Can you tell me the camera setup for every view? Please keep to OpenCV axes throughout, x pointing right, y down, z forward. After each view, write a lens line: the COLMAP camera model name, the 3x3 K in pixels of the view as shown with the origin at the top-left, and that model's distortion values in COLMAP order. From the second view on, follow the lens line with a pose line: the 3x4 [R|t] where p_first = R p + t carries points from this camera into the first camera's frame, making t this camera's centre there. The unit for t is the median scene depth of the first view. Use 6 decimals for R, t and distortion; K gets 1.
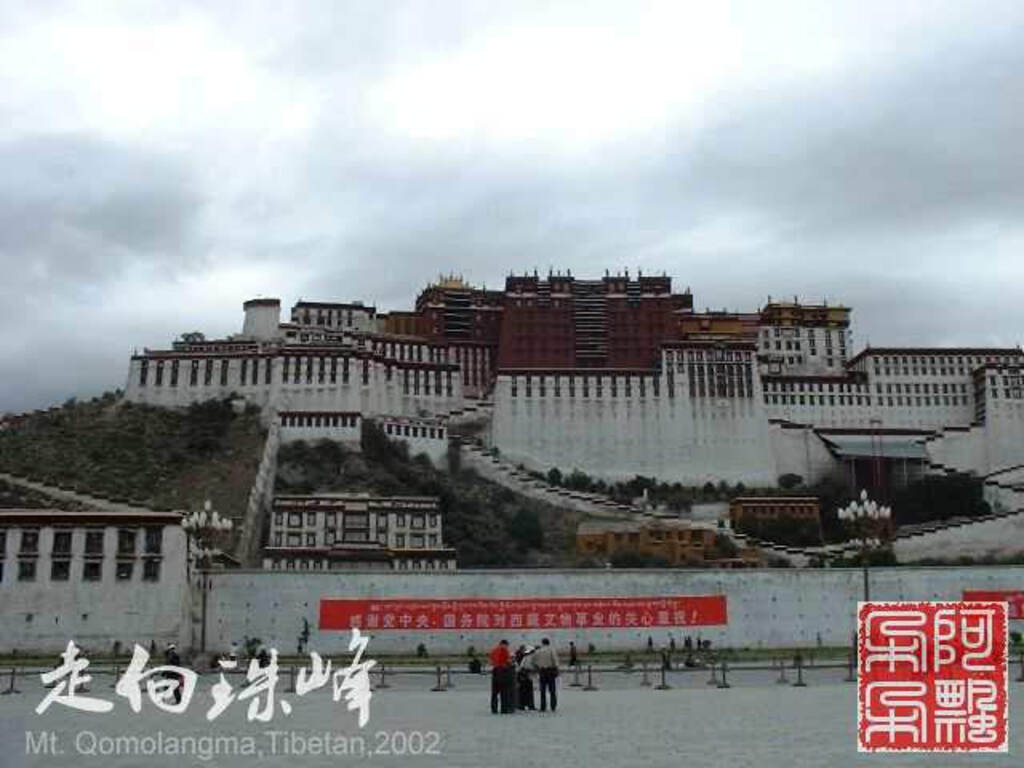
lens RADIAL K [[1480.6, 0, 512.0], [0, 1480.6, 384.0], [0, 0, 1]] dist [-0.183112, 0.038163]
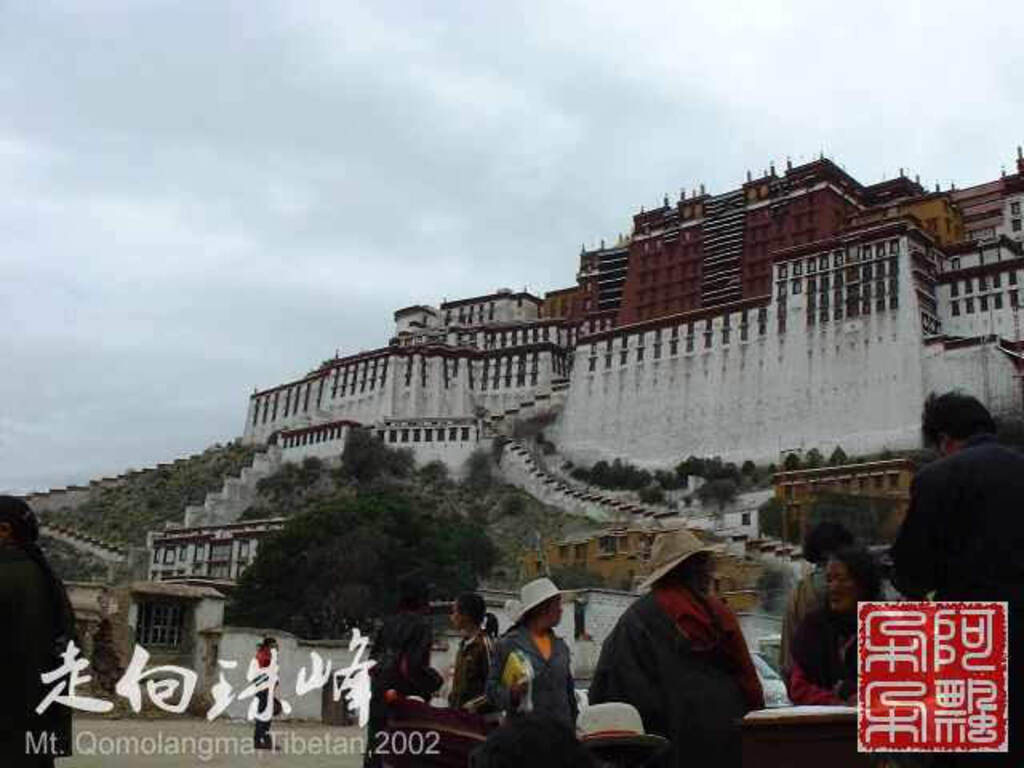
lens RADIAL K [[1358.9, 0, 512.0], [0, 1358.9, 384.0], [0, 0, 1]] dist [-0.176992, 0.018391]
pose [[0.694332, -0.157827, -0.702136, 0.442298], [0.114475, 0.987455, -0.108758, 0.083029], [0.710492, -0.004862, 0.703688, 0.495967]]
